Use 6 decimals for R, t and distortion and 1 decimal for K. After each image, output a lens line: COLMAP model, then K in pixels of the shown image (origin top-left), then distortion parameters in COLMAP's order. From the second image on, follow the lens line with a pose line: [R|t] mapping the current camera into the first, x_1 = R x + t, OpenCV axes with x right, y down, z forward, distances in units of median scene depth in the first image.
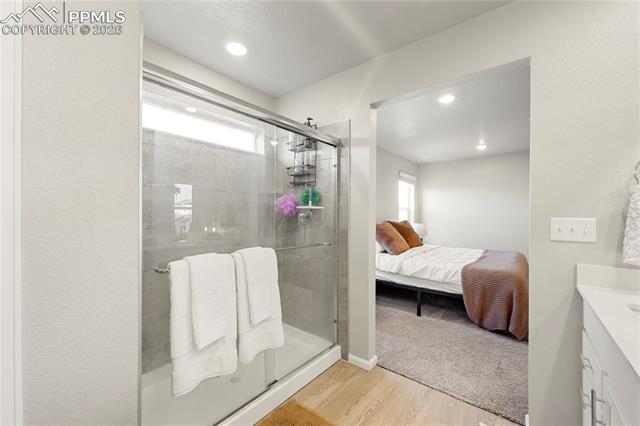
lens RADIAL K [[255.1, 0, 317.5], [0, 255.1, 215.4], [0, 0, 1]] dist [-0.004063, 0.000711]
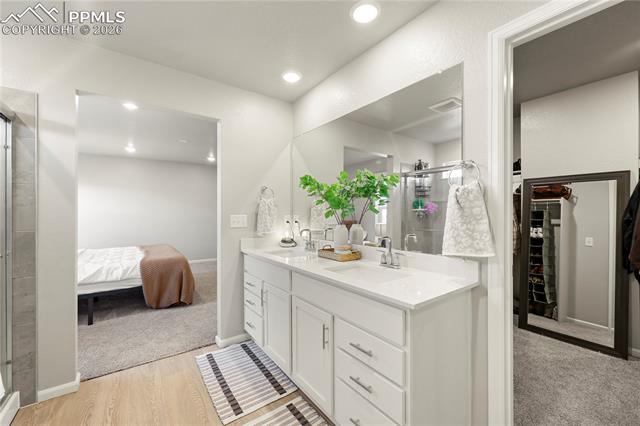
lens RADIAL K [[255.1, 0, 321.0], [0, 255.1, 213.2], [0, 0, 1]] dist [-0.004063, 0.000711]
pose [[0.240639, -0.002126, 0.970612, -0.414034], [0.006287, 0.999980, 0.000631, -0.001497], [-0.970594, 0.005950, 0.240647, -0.036519]]
